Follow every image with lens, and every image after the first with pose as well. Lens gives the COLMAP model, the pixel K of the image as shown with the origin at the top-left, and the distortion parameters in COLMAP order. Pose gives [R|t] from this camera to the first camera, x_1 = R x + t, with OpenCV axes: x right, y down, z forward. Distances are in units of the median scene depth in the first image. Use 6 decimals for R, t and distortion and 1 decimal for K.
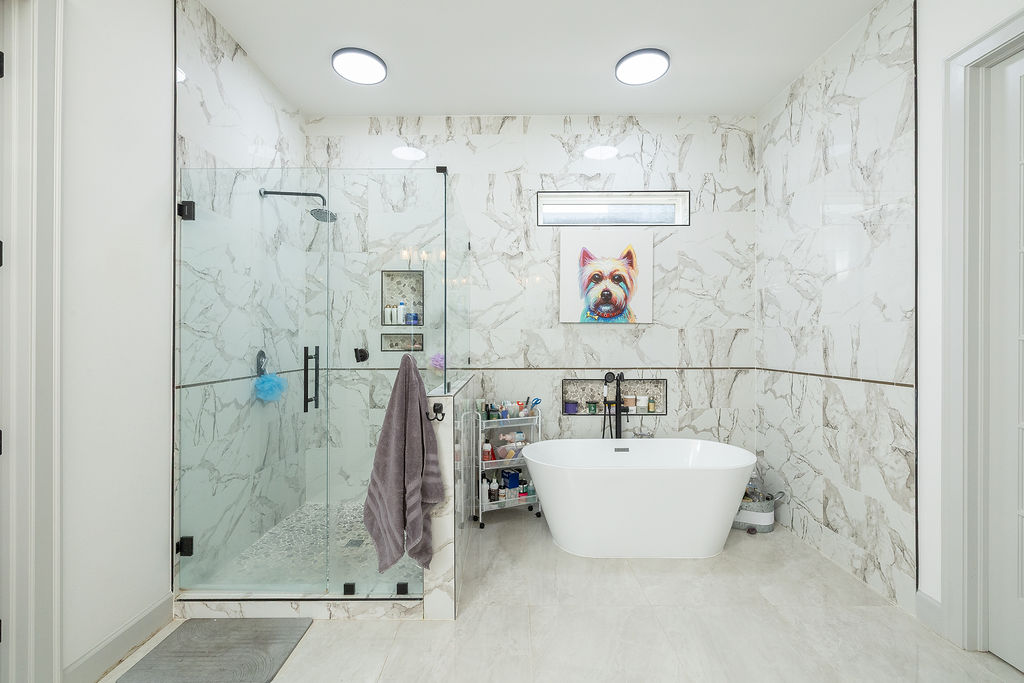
lens RADIAL K [[435.0, 0, 507.2], [0, 435.0, 341.3], [0, 0, 1]] dist [-0.003033, -0.000210]
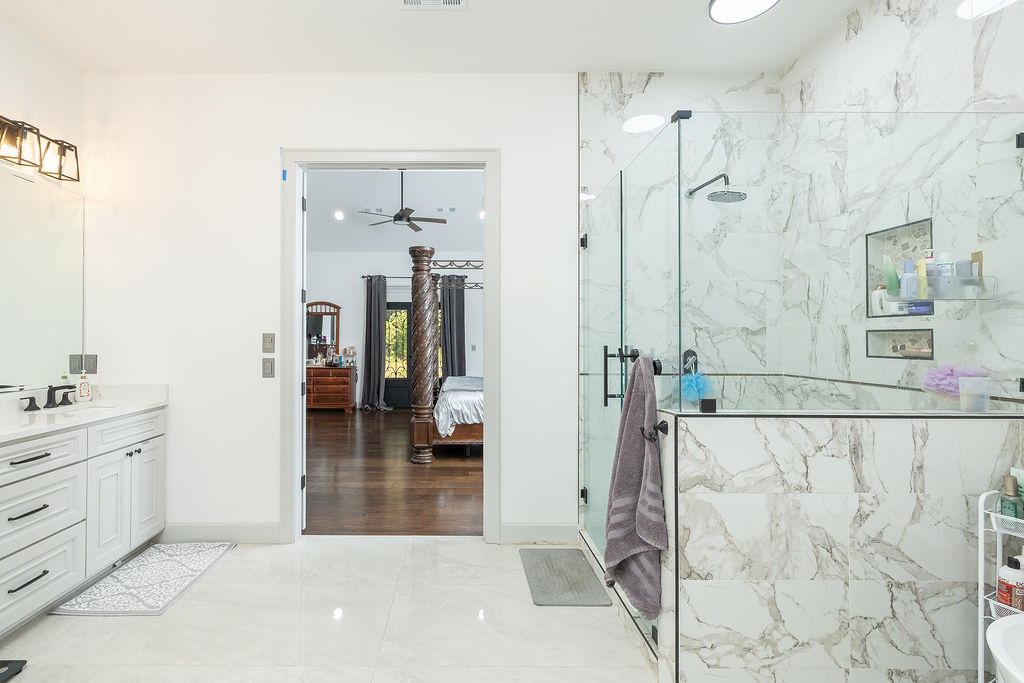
lens RADIAL K [[503.7, 0, 507.6], [0, 503.7, 336.0], [0, 0, 1]] dist [-0.000223, -0.000018]
pose [[-0.006426, -0.004336, -0.999970, 0.482022], [-0.004417, 0.999981, -0.004308, -0.003047], [0.999970, 0.004389, -0.006445, 0.466027]]
